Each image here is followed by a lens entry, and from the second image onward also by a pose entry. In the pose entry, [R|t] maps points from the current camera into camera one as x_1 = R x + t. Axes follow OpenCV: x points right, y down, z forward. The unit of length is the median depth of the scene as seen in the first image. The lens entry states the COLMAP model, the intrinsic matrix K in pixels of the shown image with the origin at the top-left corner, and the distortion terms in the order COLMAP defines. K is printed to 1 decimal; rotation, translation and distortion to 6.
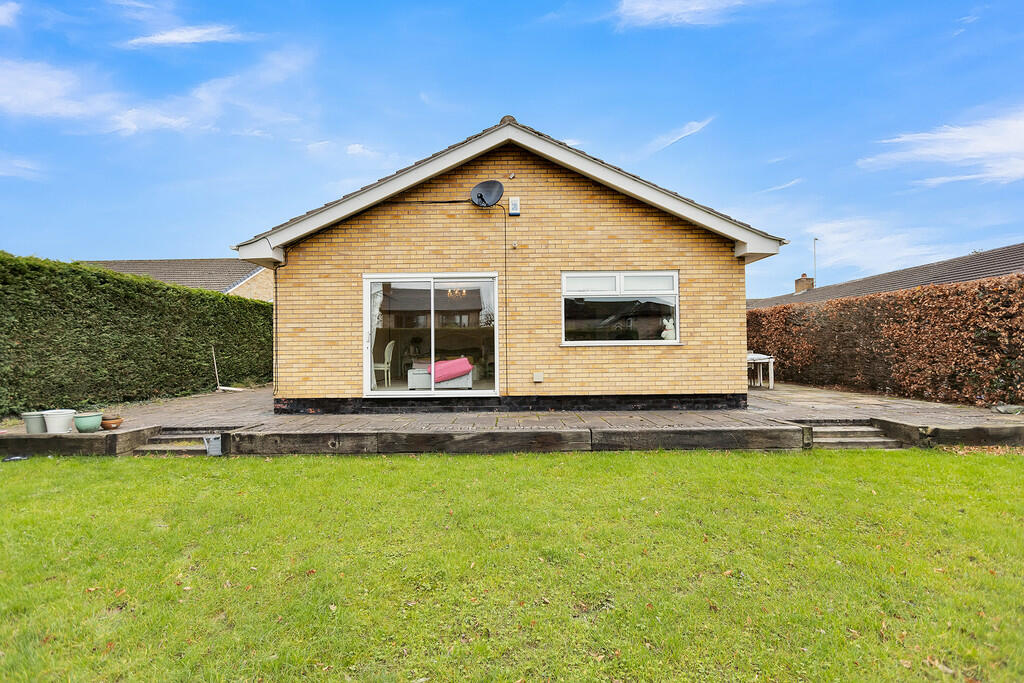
lens RADIAL K [[468.7, 0, 508.6], [0, 468.7, 346.5], [0, 0, 1]] dist [-0.000653, -0.000442]
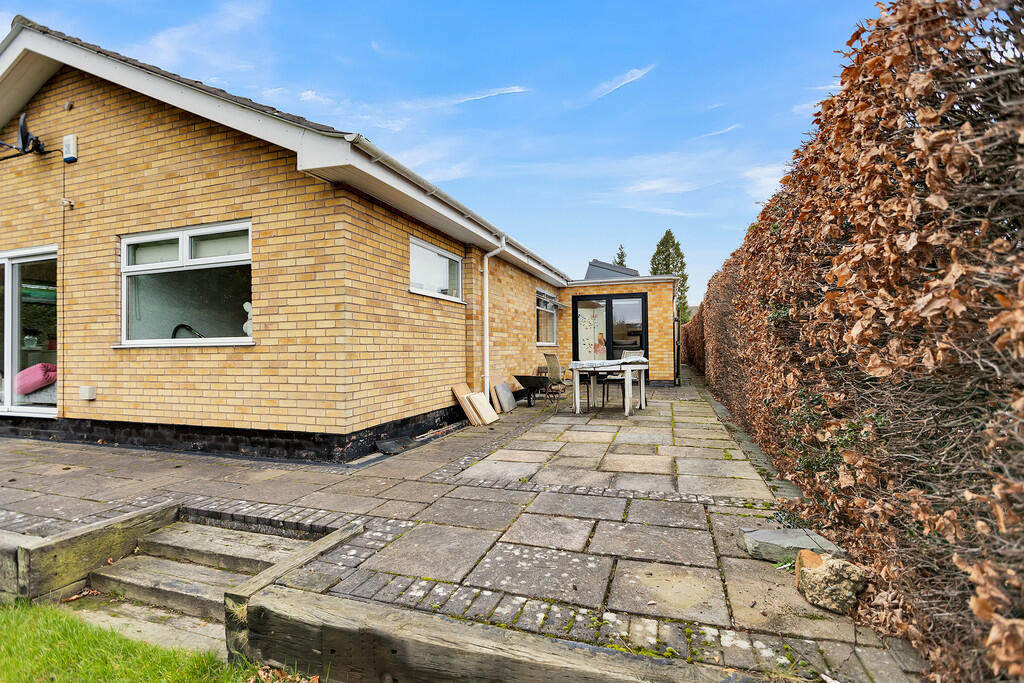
lens RADIAL K [[468.7, 0, 511.2], [0, 468.7, 345.6], [0, 0, 1]] dist [-0.000653, -0.000442]
pose [[0.944364, -0.002851, -0.328890, 0.867609], [0.005205, 0.999967, 0.006277, -0.004959], [0.328861, -0.007640, 0.944347, 0.553511]]
